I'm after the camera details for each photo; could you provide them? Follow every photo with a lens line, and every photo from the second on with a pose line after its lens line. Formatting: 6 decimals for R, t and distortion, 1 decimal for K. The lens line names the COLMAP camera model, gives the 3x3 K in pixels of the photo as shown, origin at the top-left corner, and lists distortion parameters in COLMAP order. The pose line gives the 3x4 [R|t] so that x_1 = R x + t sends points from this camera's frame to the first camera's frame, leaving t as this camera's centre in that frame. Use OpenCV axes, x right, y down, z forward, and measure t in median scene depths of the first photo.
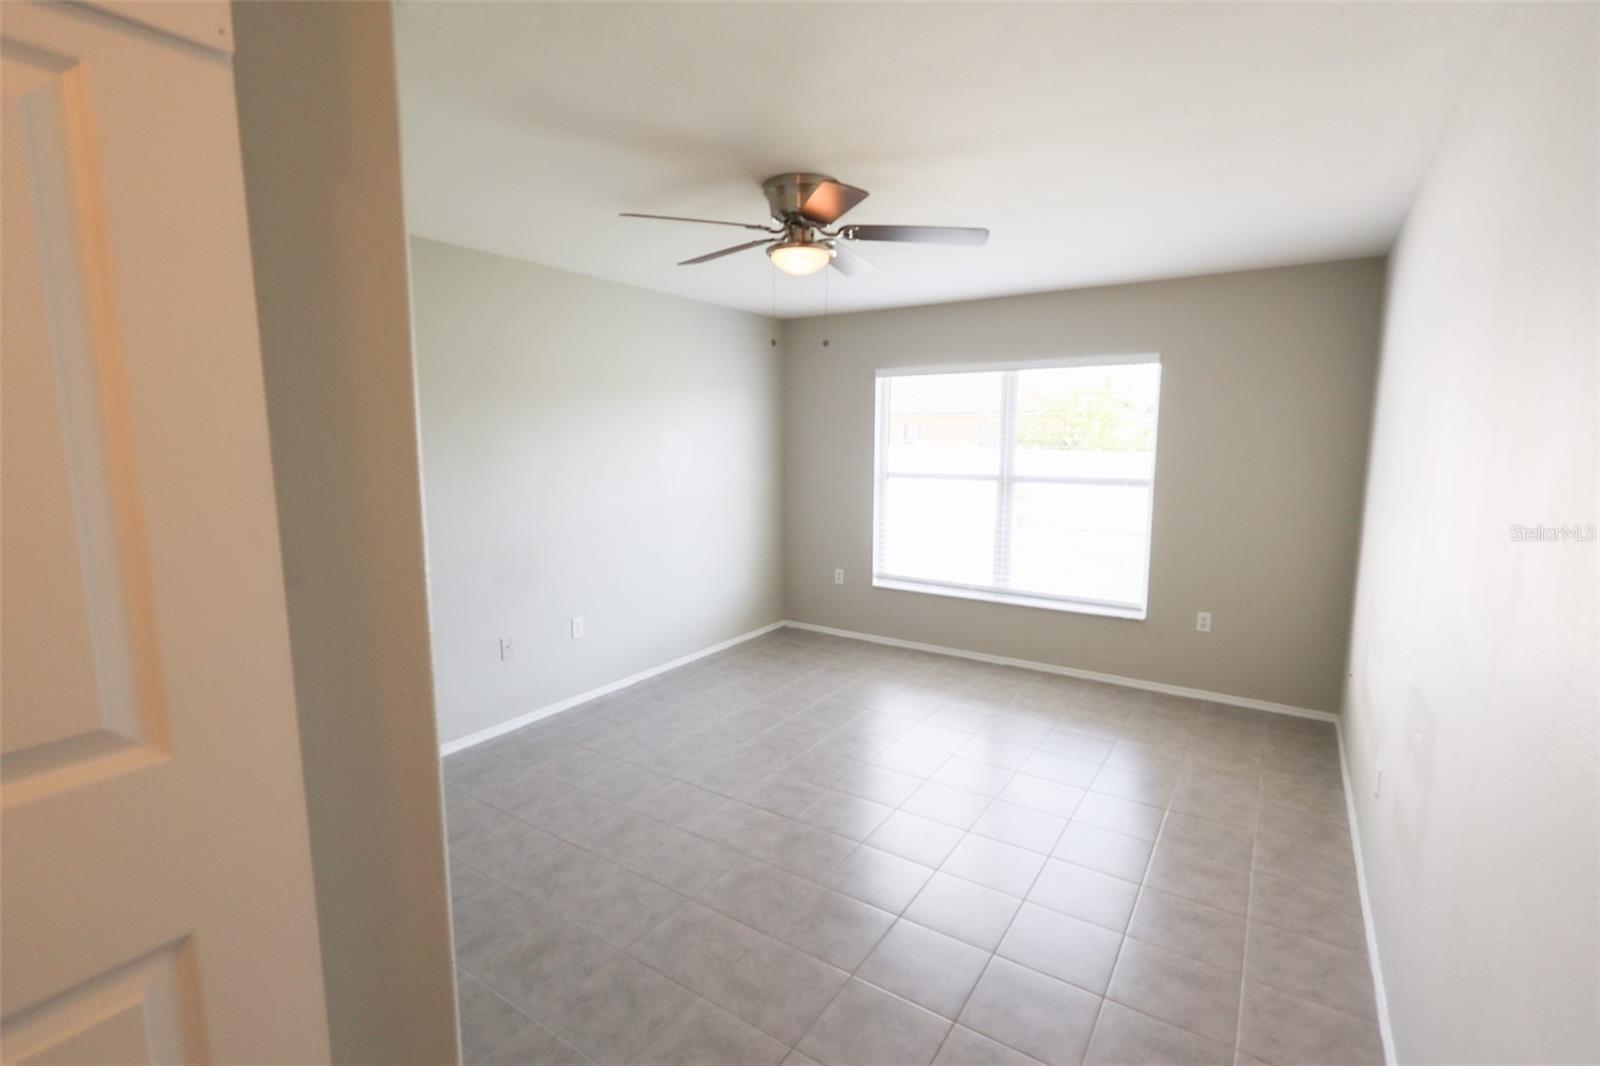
lens RADIAL K [[741.7, 0, 790.8], [0, 741.7, 530.2], [0, 0, 1]] dist [0.004570, 0.000377]
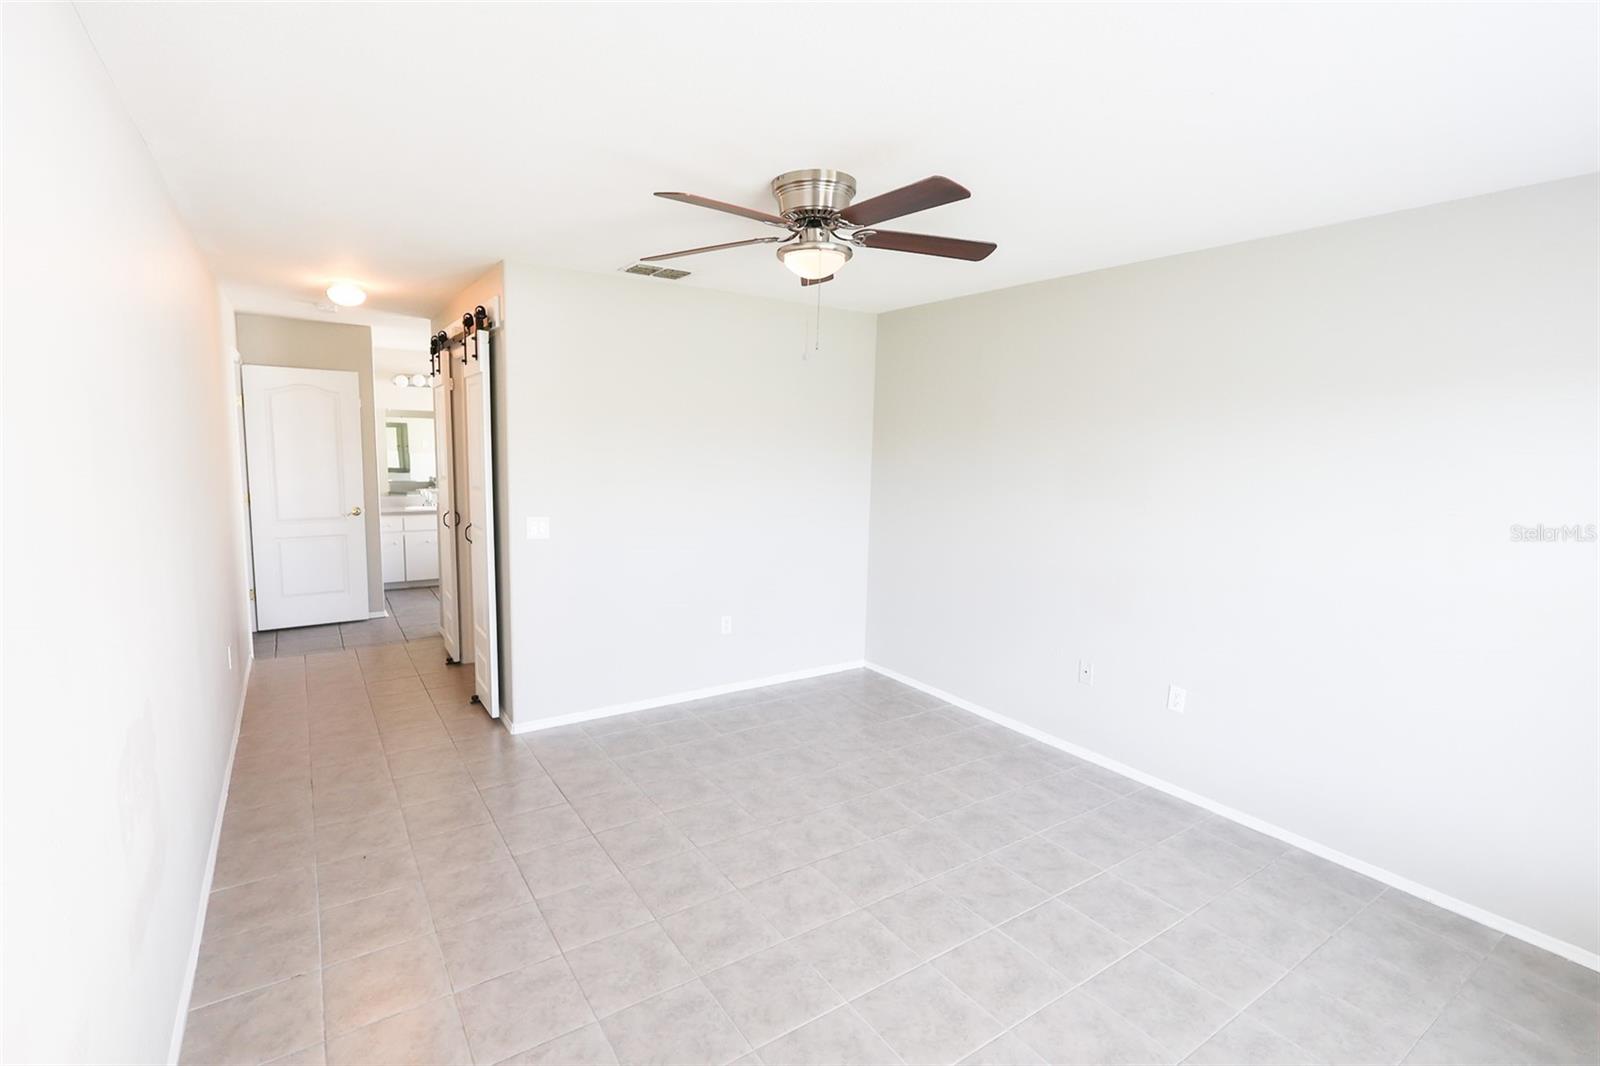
lens RADIAL K [[710.4, 0, 782.2], [0, 710.4, 532.1], [0, 0, 1]] dist [0.001765, 0.000189]
pose [[-0.393573, 0.094057, -0.914469, 0.633601], [-0.136848, 0.977674, 0.159455, -0.122390], [0.909051, 0.187901, -0.371914, 0.981658]]
